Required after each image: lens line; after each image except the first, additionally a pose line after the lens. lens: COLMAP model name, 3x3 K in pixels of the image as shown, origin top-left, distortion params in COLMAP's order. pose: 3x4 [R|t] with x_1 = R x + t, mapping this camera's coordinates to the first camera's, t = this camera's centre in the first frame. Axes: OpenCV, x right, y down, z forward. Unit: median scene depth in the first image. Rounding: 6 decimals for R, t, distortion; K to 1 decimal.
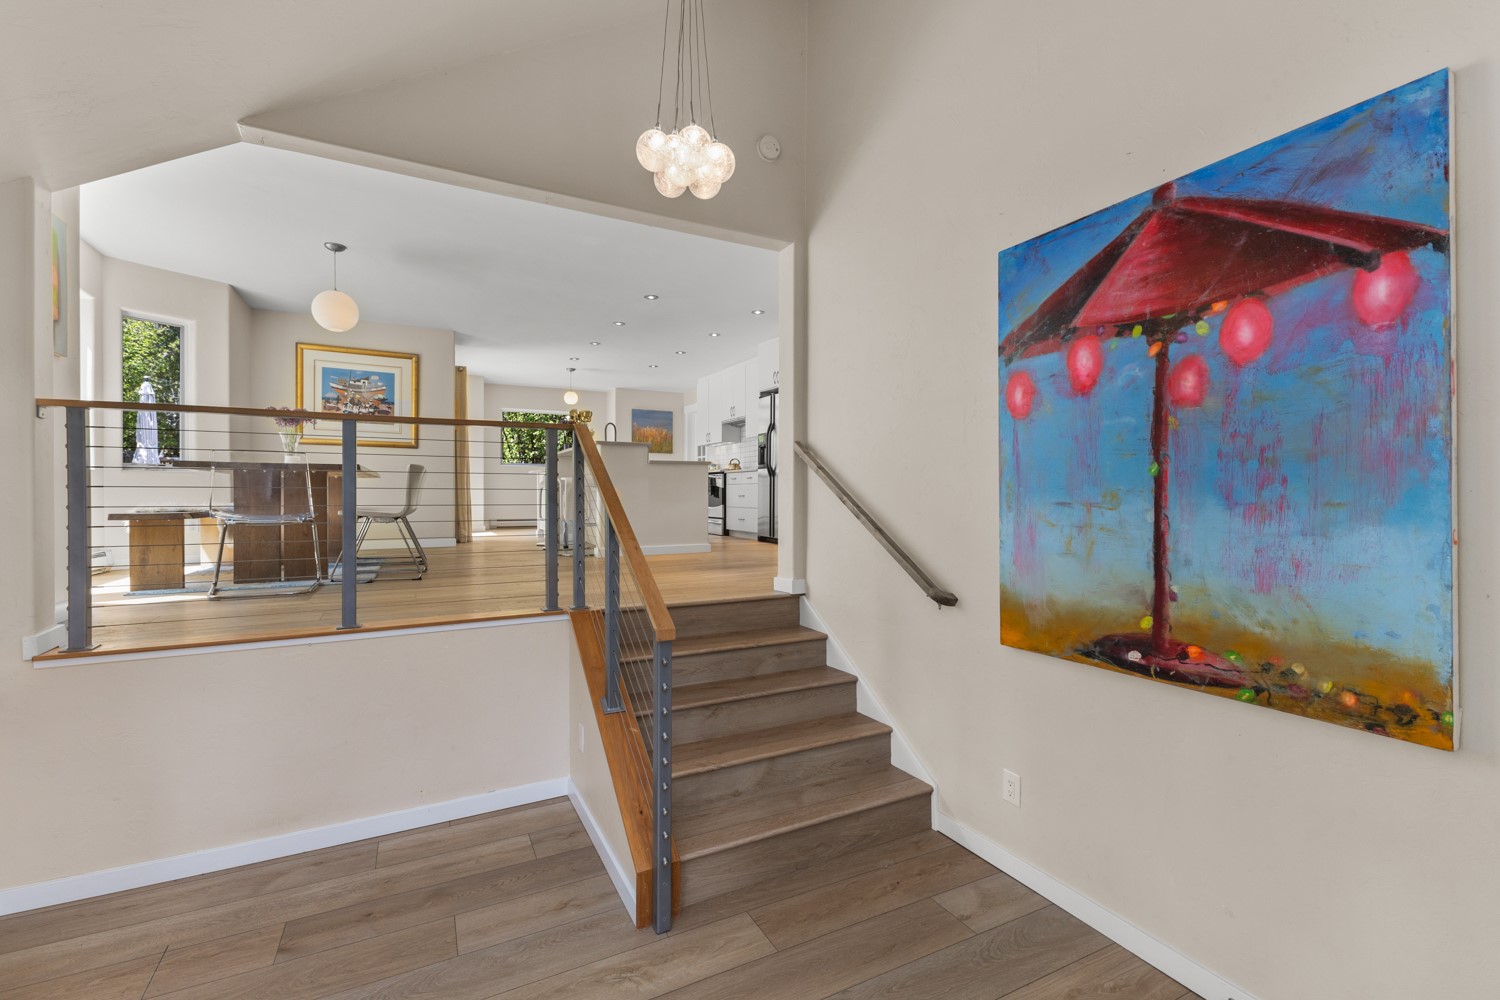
lens RADIAL K [[639.0, 0, 750.0], [0, 639.0, 500.0], [0, 0, 1]] dist [-0.000021, -0.000090]
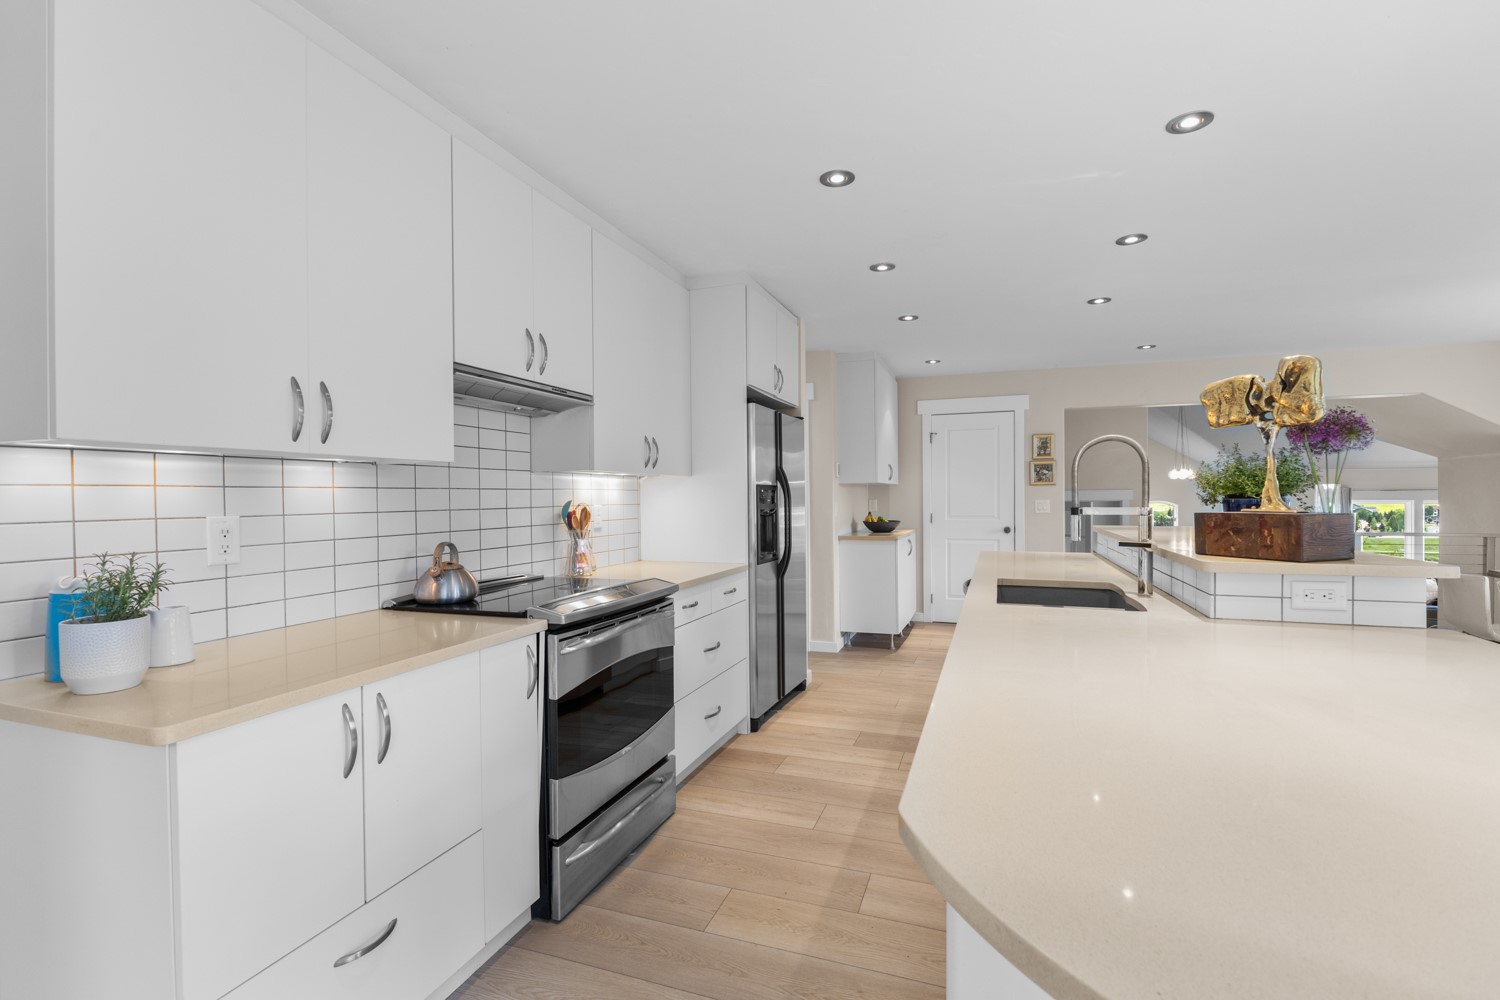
lens RADIAL K [[672.4, 0, 751.3], [0, 672.4, 500.8], [0, 0, 1]] dist [0.000110, 0.000010]
pose [[-0.676932, -0.003519, 0.736037, -0.363730], [0.008574, 0.999883, 0.012666, -0.112243], [-0.735996, 0.014885, -0.676823, 1.486399]]
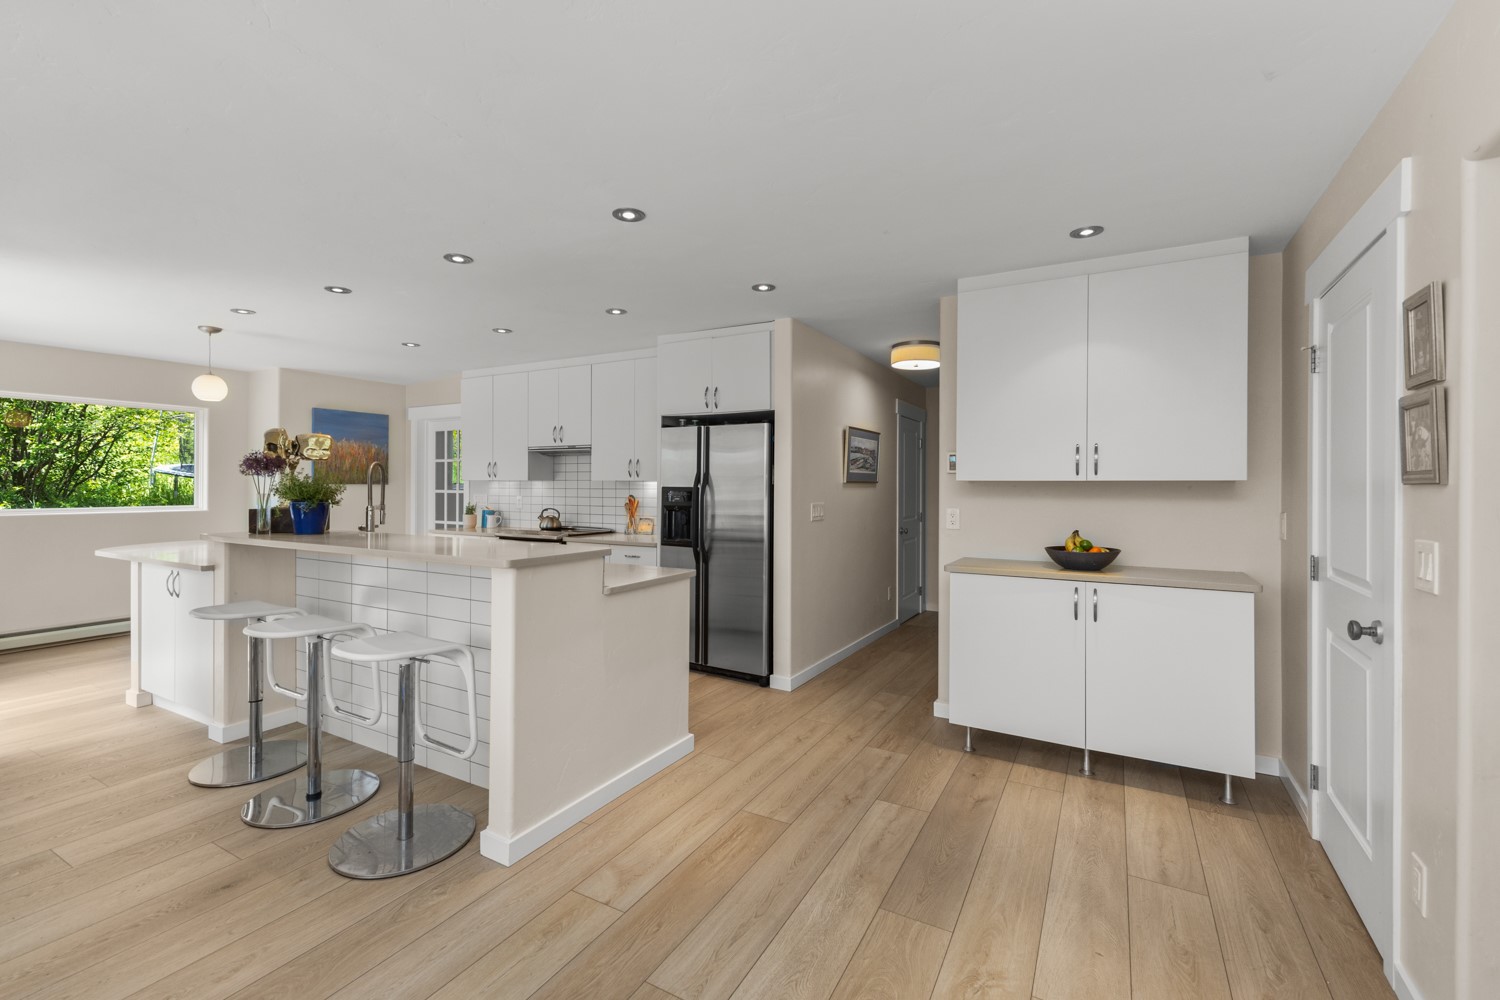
lens RADIAL K [[644.8, 0, 745.1], [0, 644.8, 486.9], [0, 0, 1]] dist [0.003661, 0.000535]
pose [[0.843431, 0.002246, 0.537233, -0.276989], [0.000120, 0.999990, -0.004368, -0.114406], [-0.537238, 0.003749, 0.843422, 0.511321]]
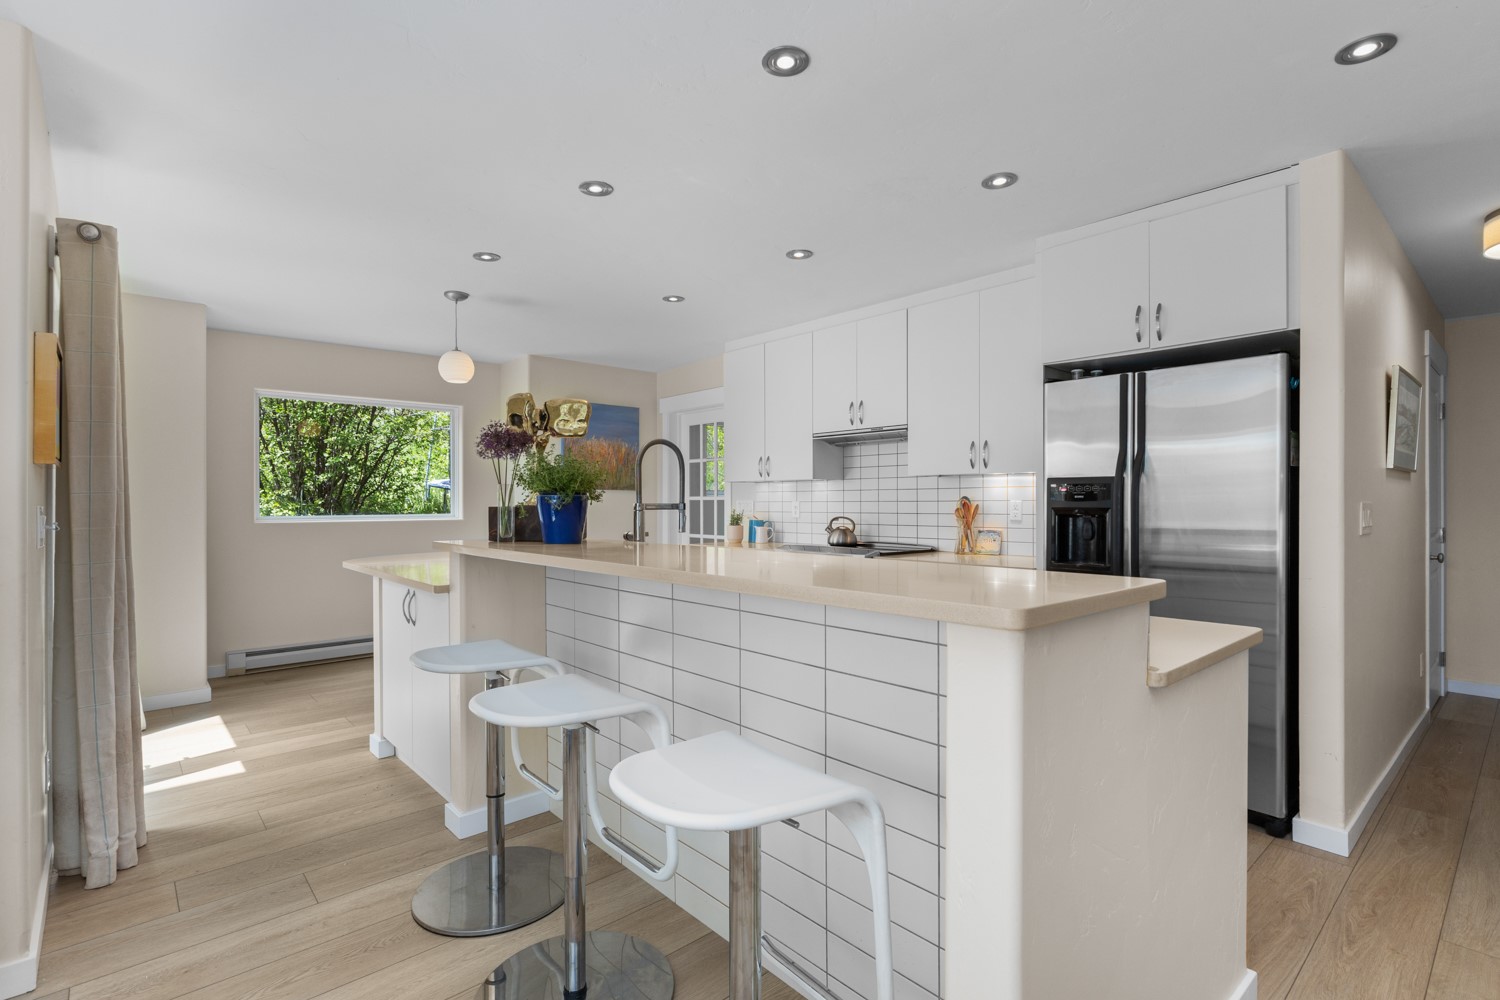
lens RADIAL K [[706.6, 0, 749.3], [0, 706.6, 507.0], [0, 0, 1]] dist [-0.000885, -0.000073]
pose [[0.971488, -0.003159, 0.237069, -0.285232], [0.003601, 0.999992, -0.001432, -0.098517], [-0.237063, 0.002245, 0.971492, 0.728887]]
